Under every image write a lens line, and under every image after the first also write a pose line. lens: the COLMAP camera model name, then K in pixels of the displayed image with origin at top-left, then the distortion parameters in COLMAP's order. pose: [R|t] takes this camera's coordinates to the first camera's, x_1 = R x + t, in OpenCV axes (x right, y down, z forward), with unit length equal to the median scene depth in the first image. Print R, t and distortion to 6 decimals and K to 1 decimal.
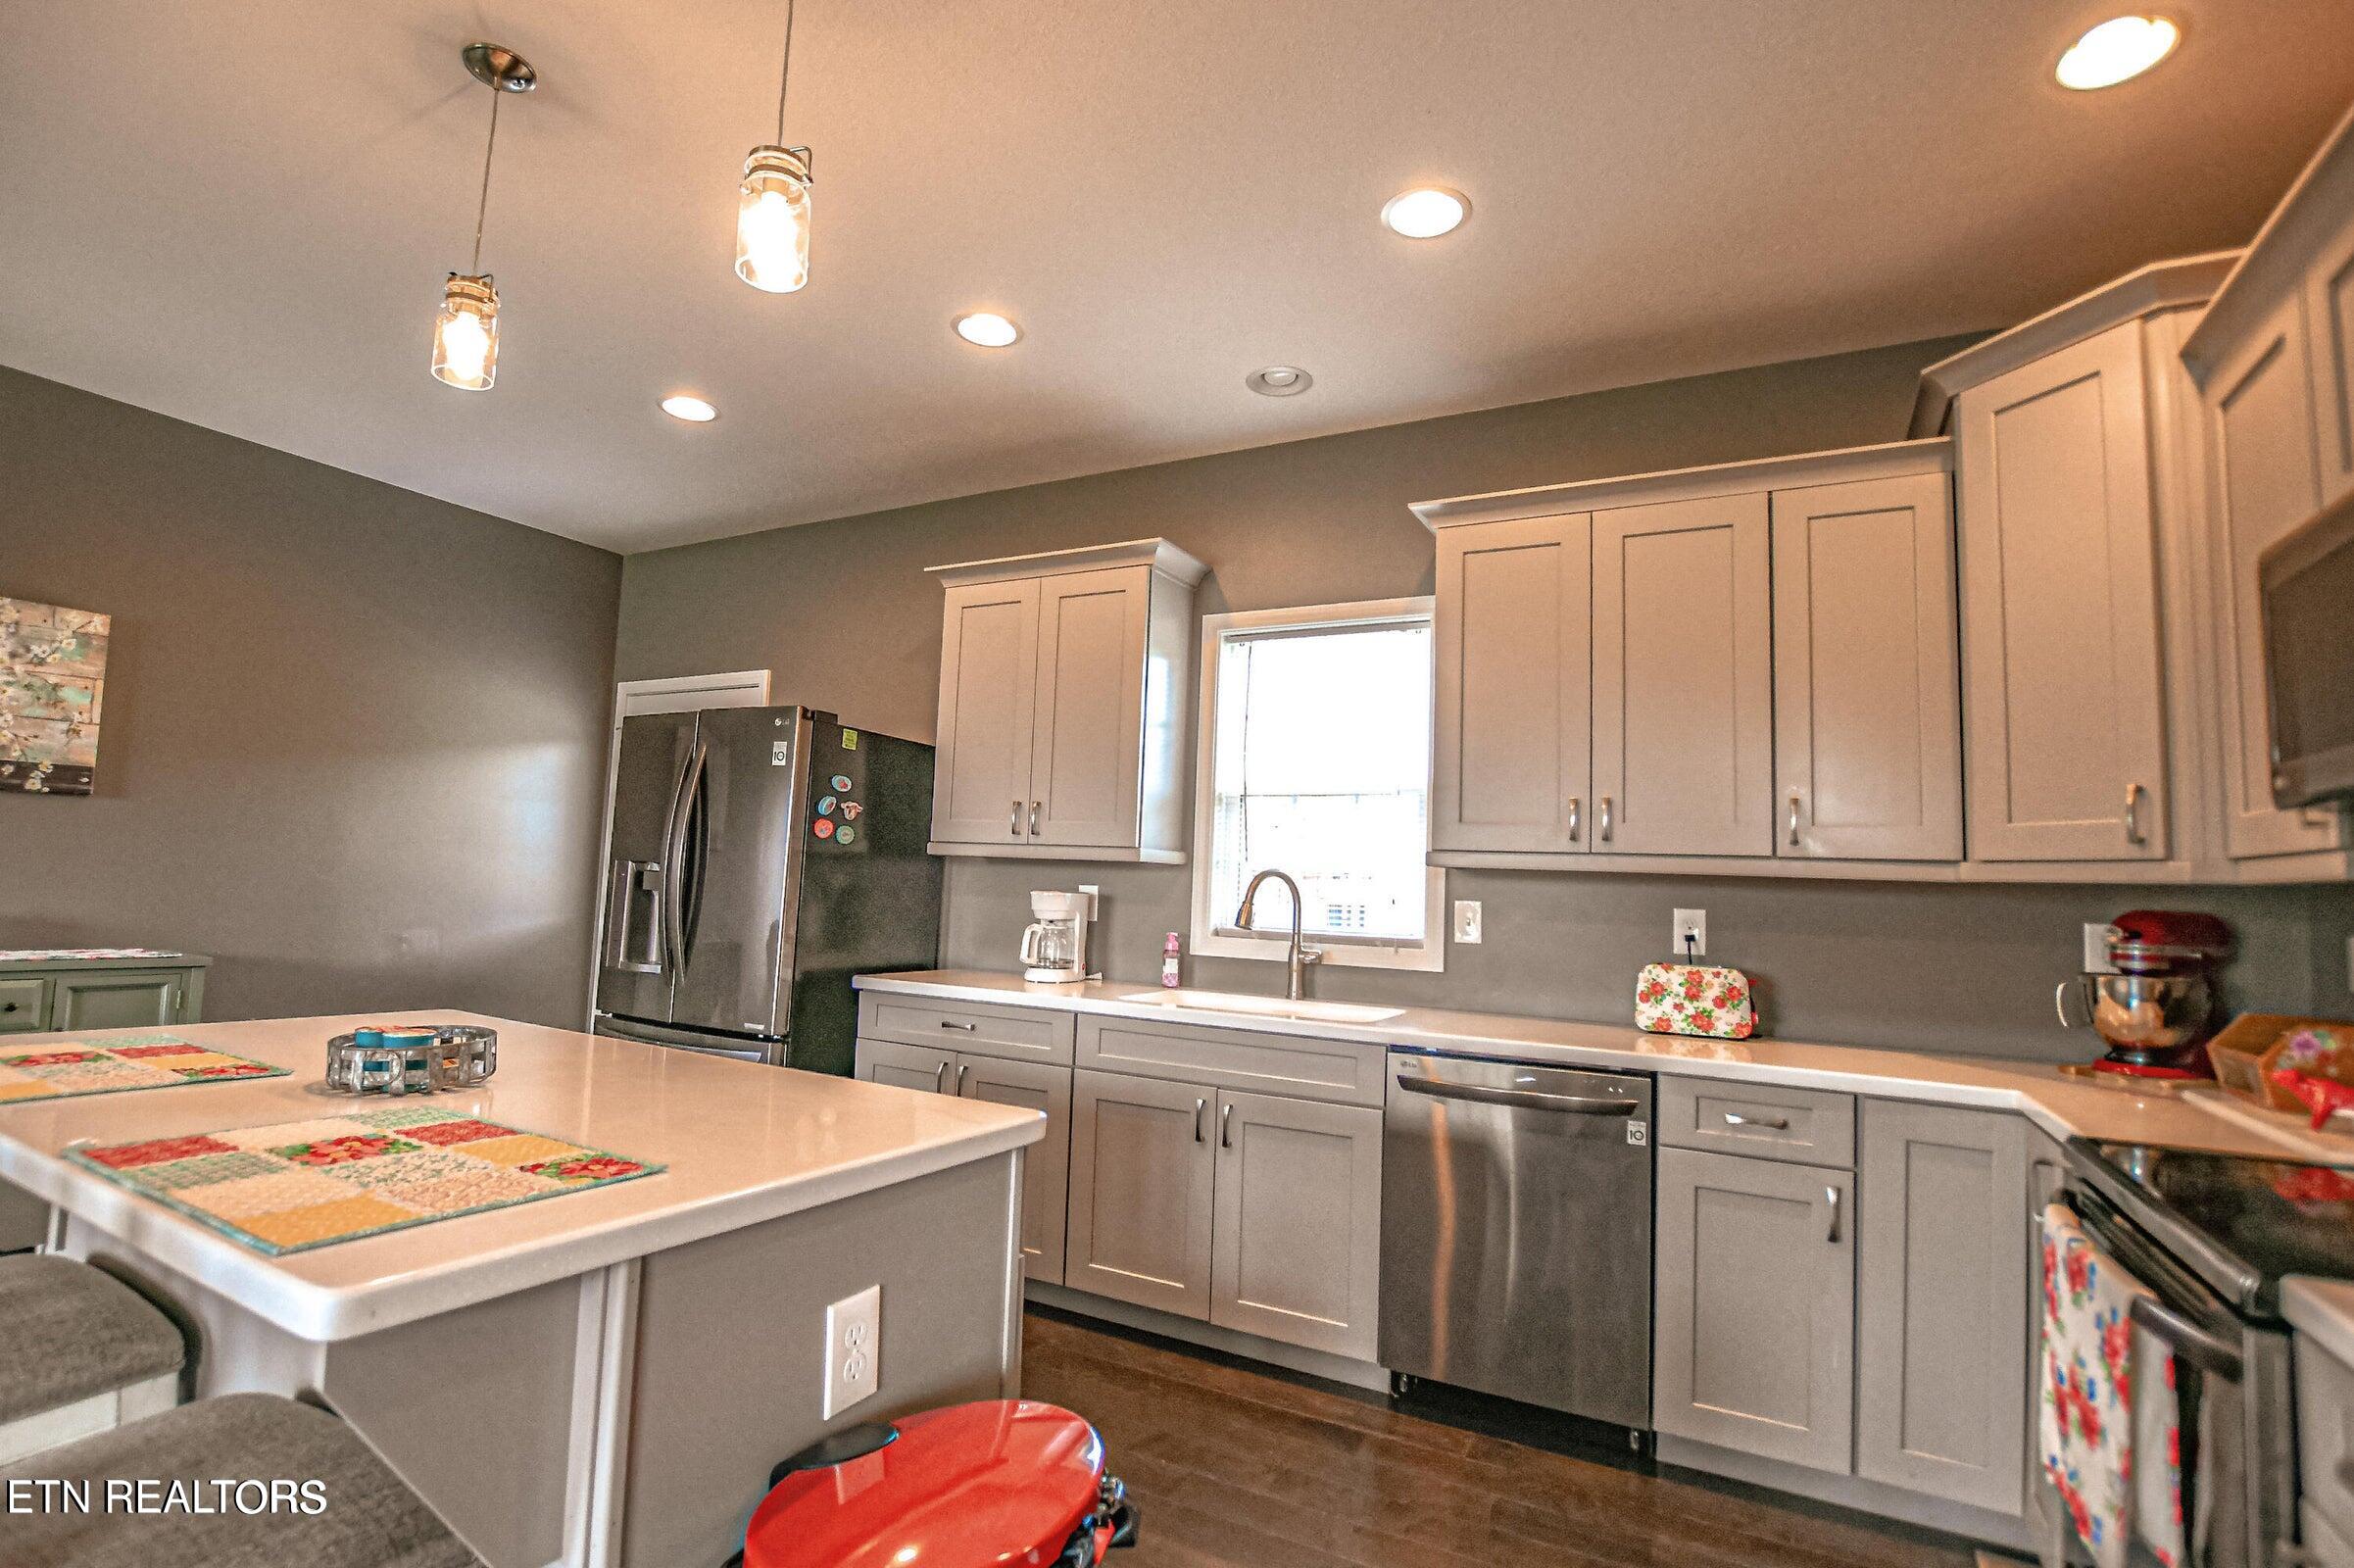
lens RADIAL K [[1114.5, 0, 1164.8], [0, 1114.5, 791.0], [0, 0, 1]] dist [-0.025164, 0.000572]
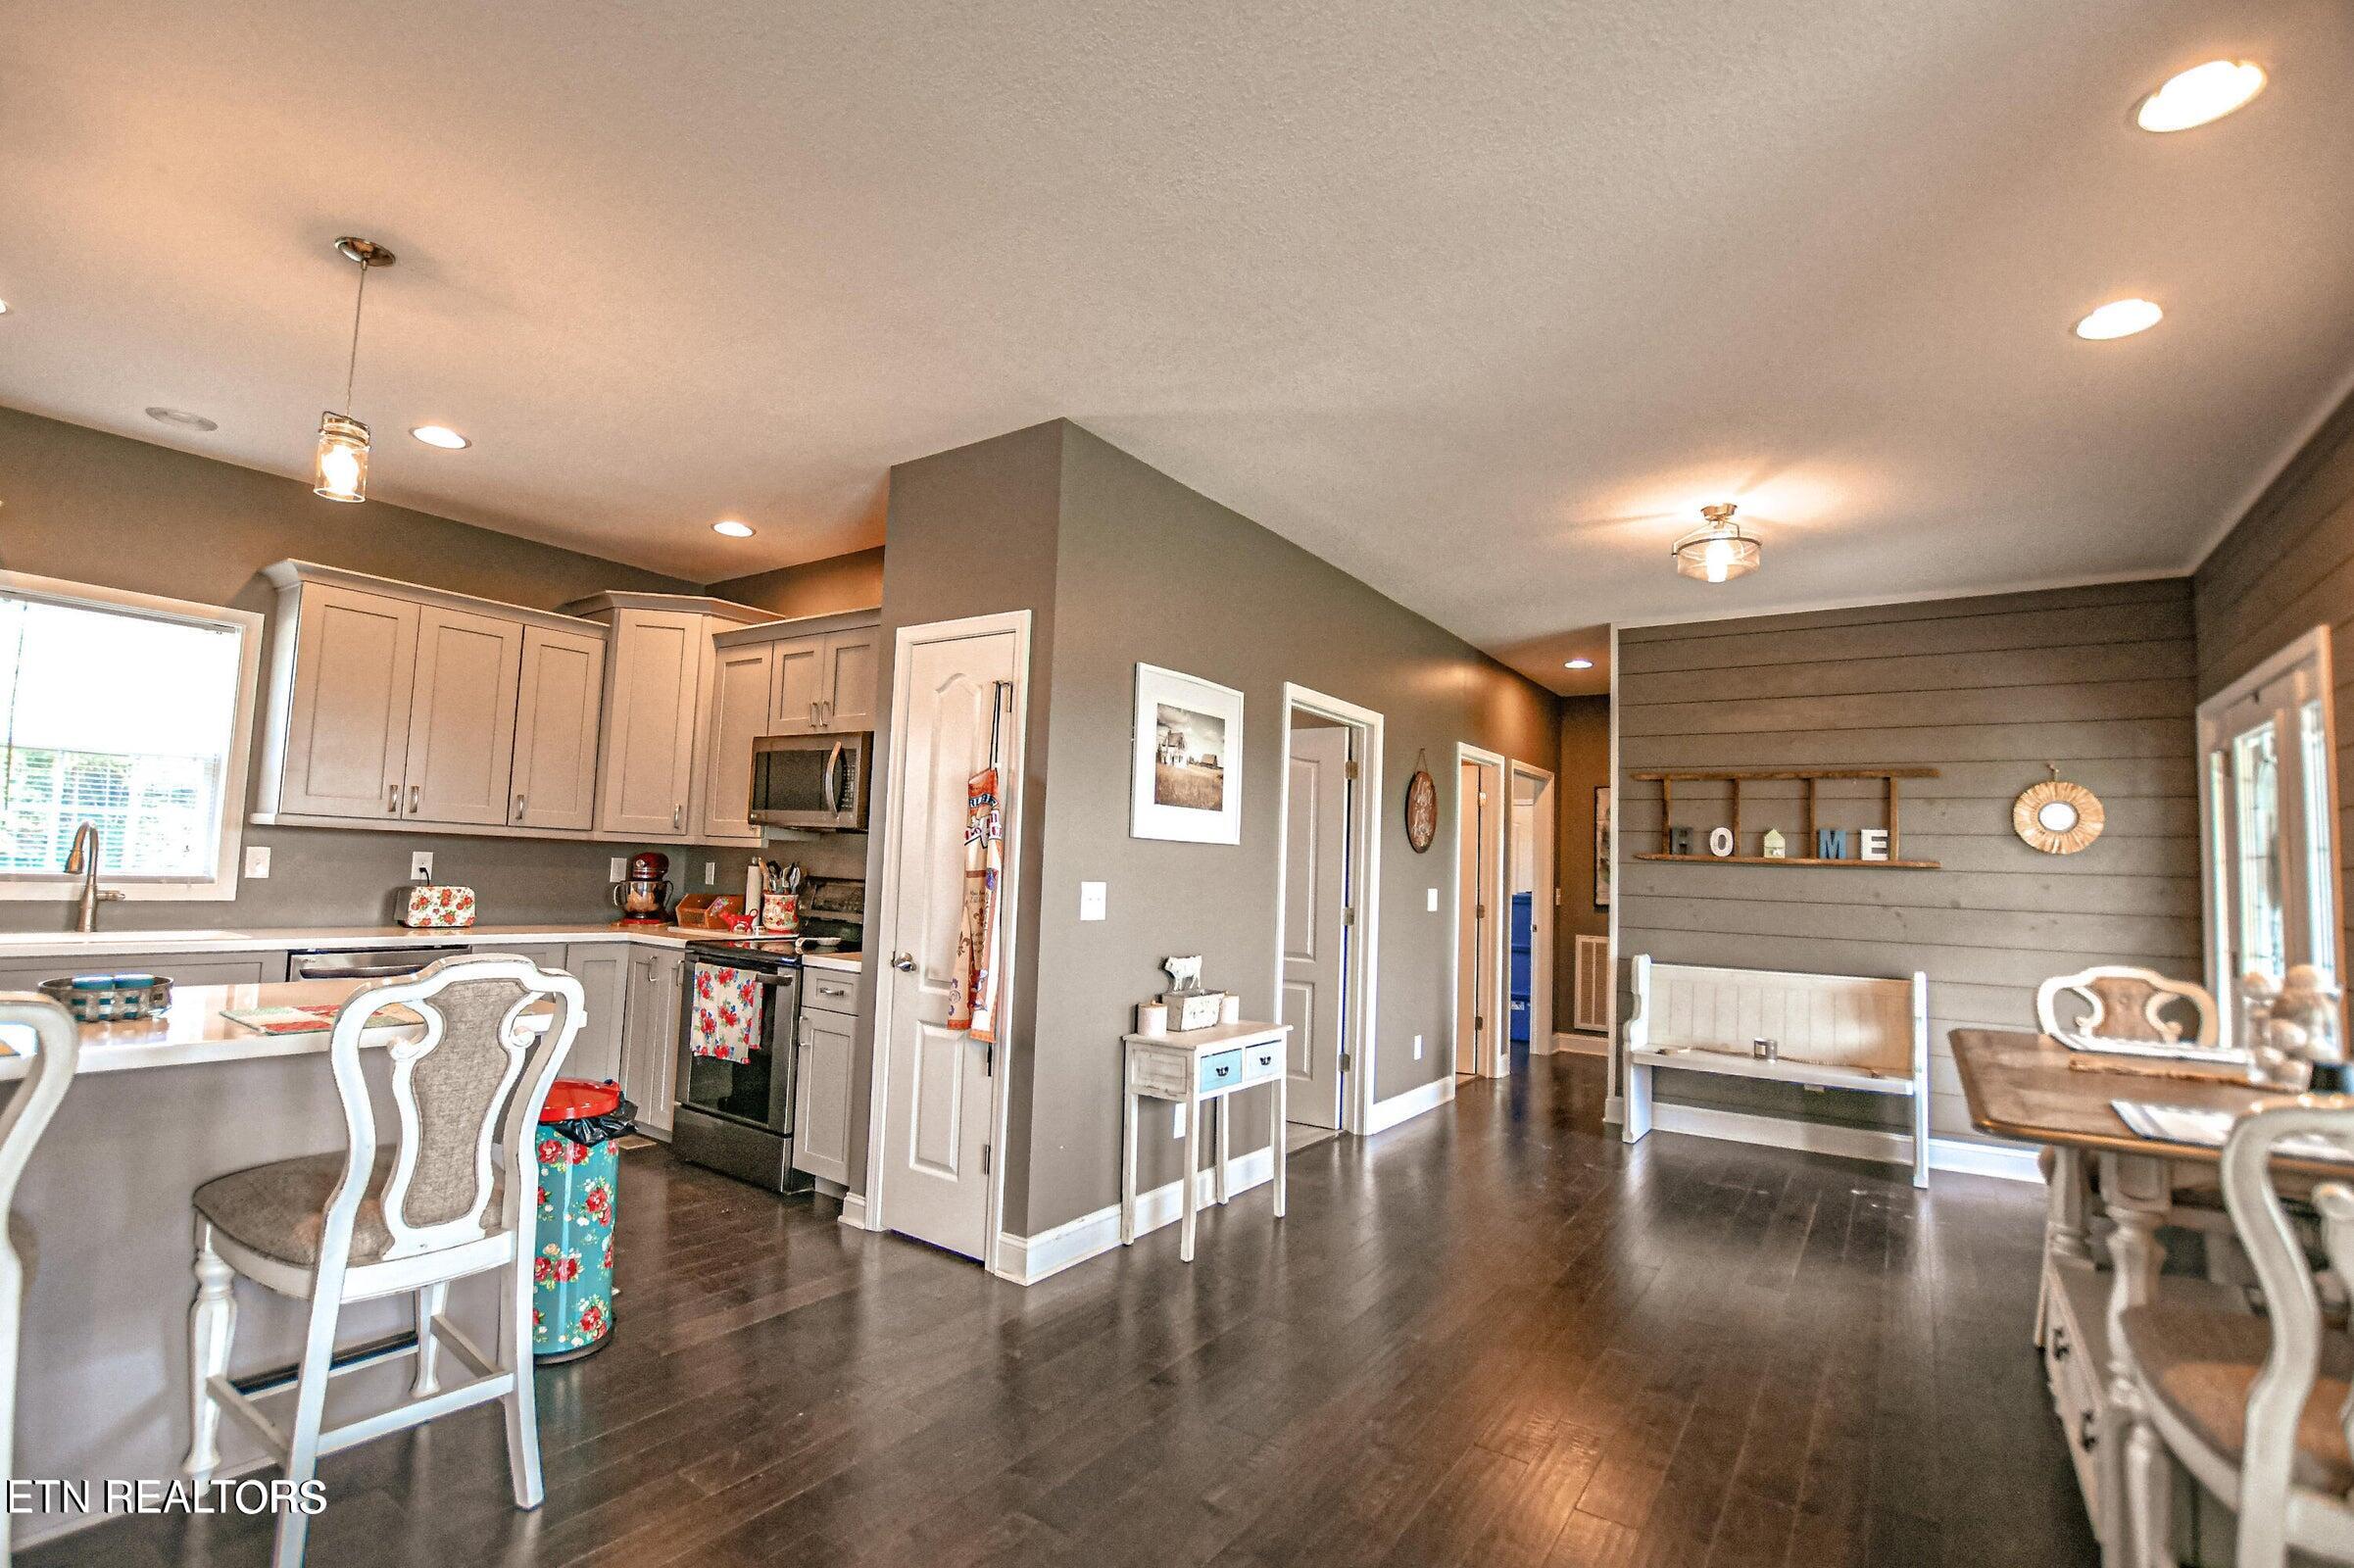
lens RADIAL K [[1089.4, 0, 1177.0], [0, 1089.4, 784.0], [0, 0, 1]] dist [-0.033060, 0.001120]
pose [[0.099283, 0.043147, 0.994123, -1.061520], [-0.116038, 0.992745, -0.031498, -0.077440], [-0.988270, -0.112229, 0.103569, -0.267117]]
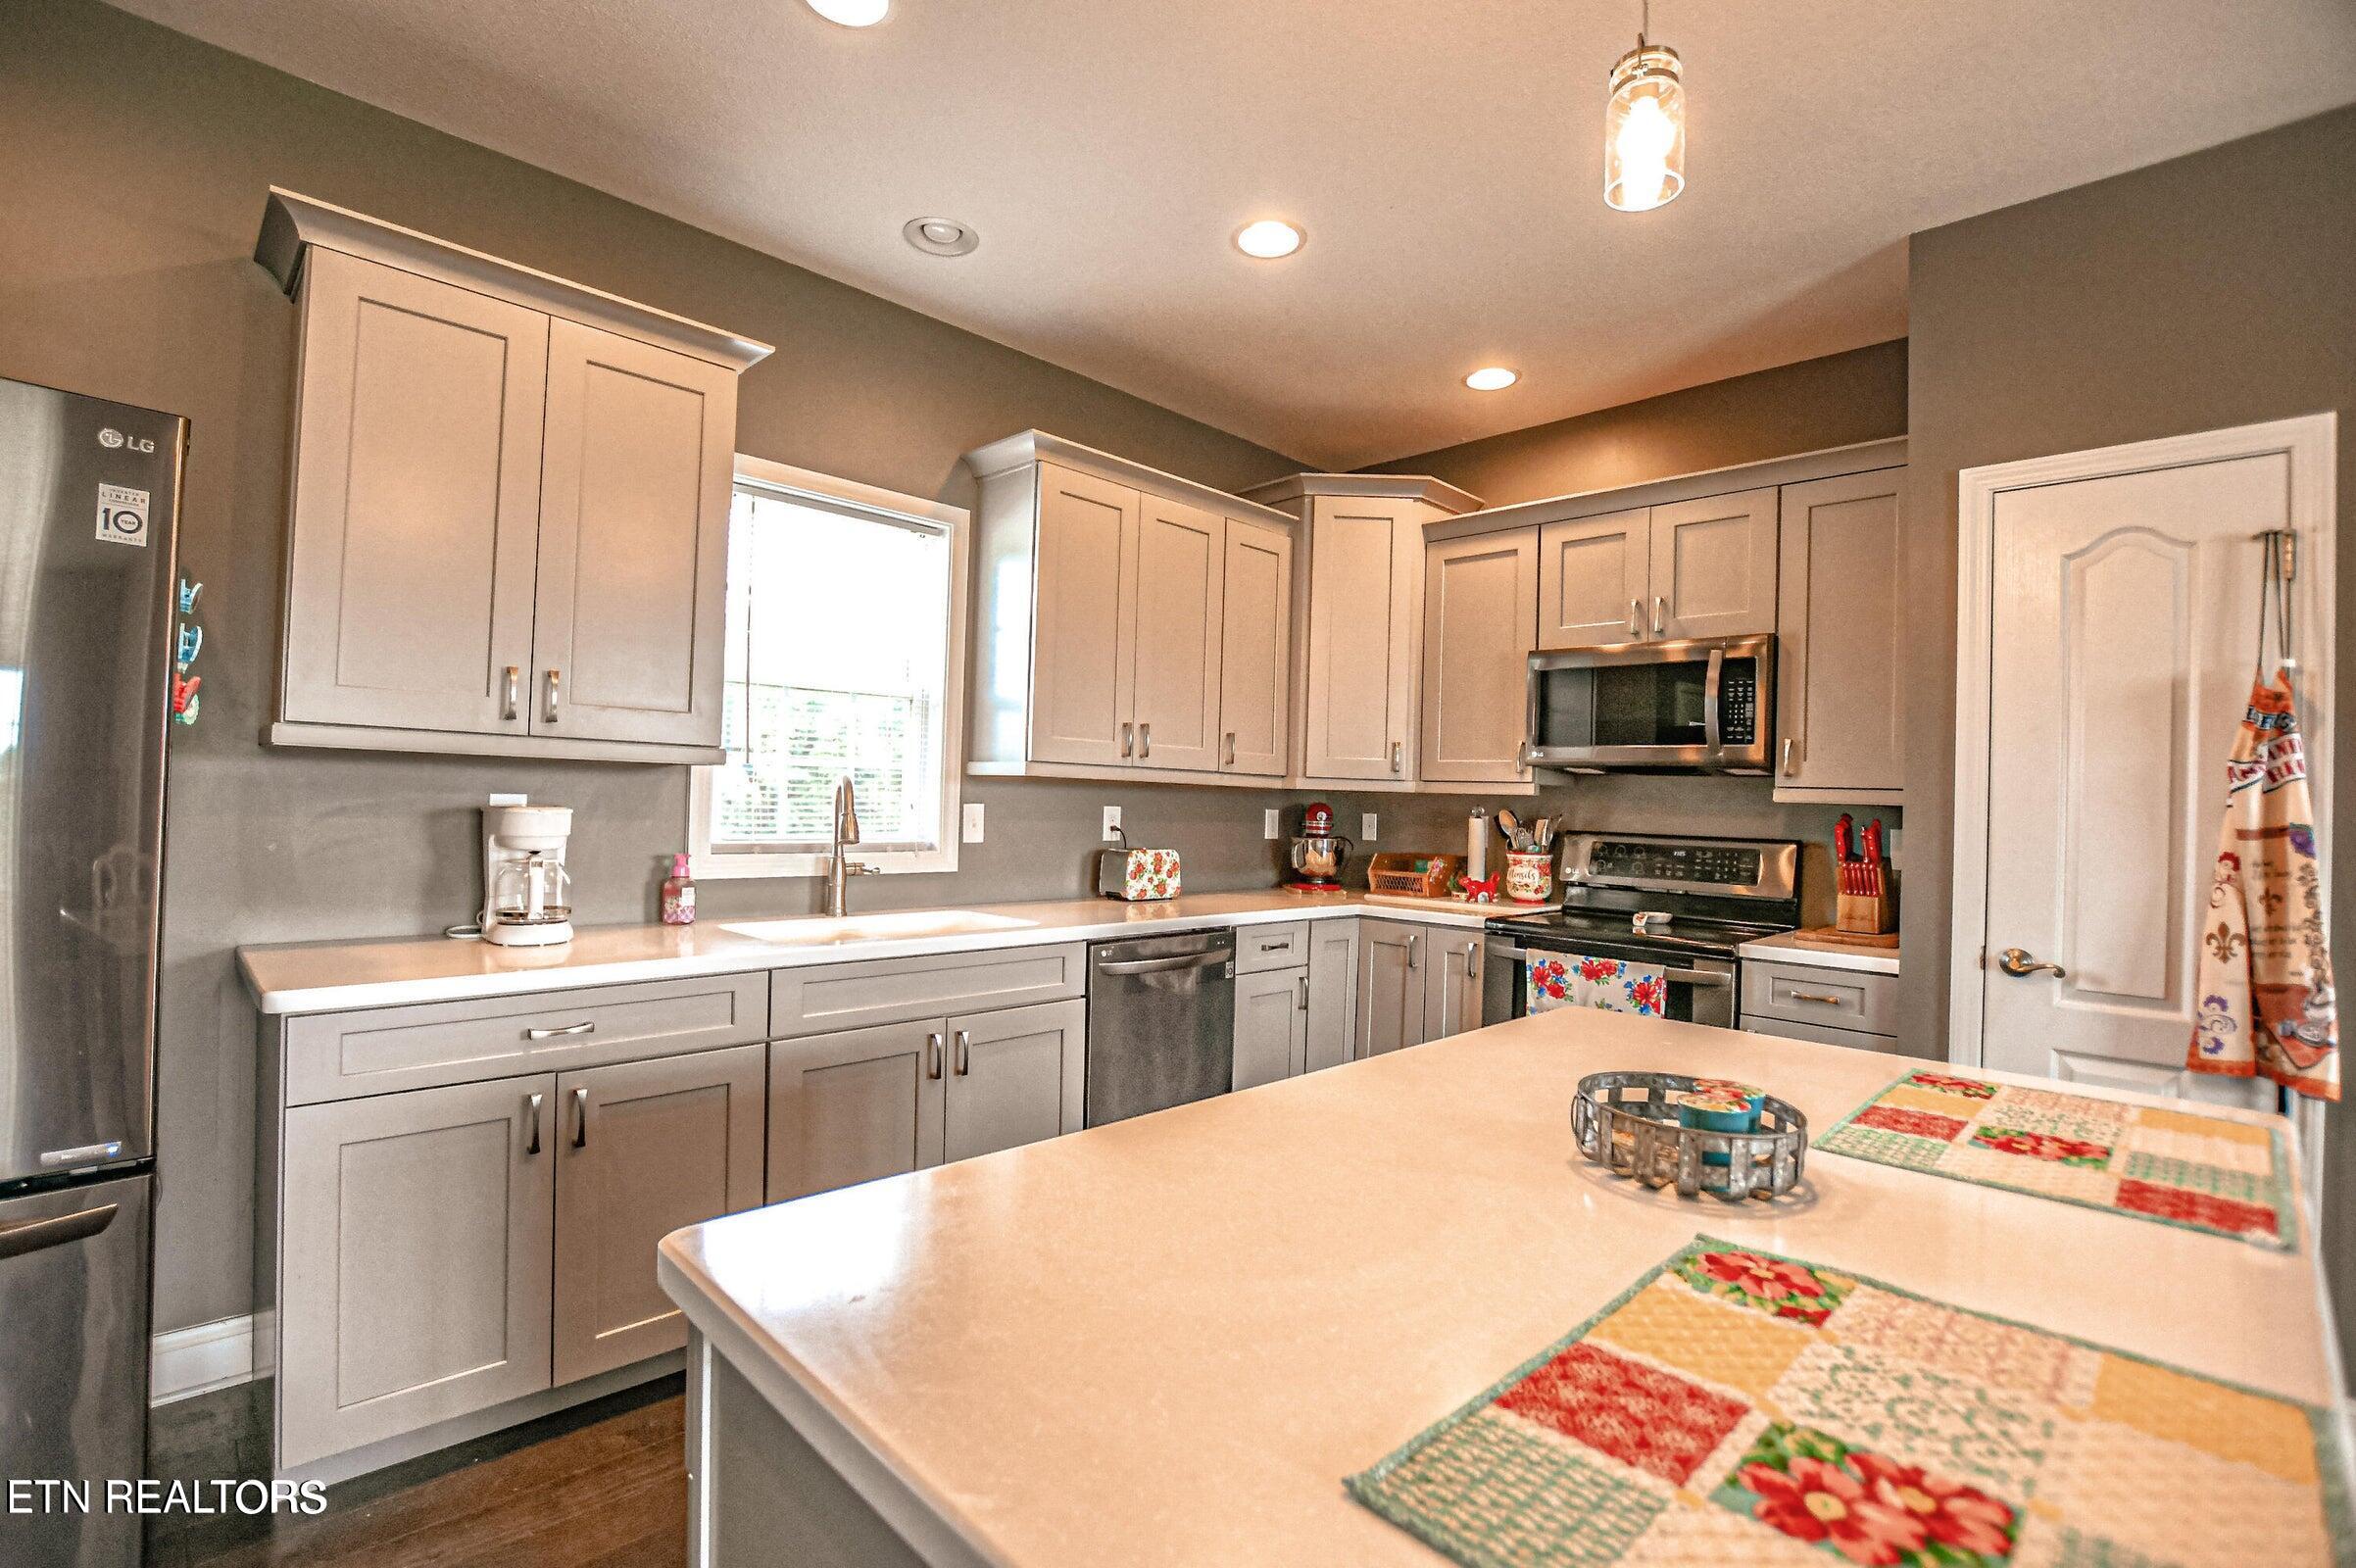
lens RADIAL K [[1090.4, 0, 1178.0], [0, 1090.4, 784.0], [0, 0, 1]] dist [-0.033060, 0.001120]
pose [[0.283390, -0.013987, 0.958903, -0.808354], [-0.096698, 0.994381, 0.043082, 0.017086], [-0.954117, -0.104933, 0.280446, 0.605421]]
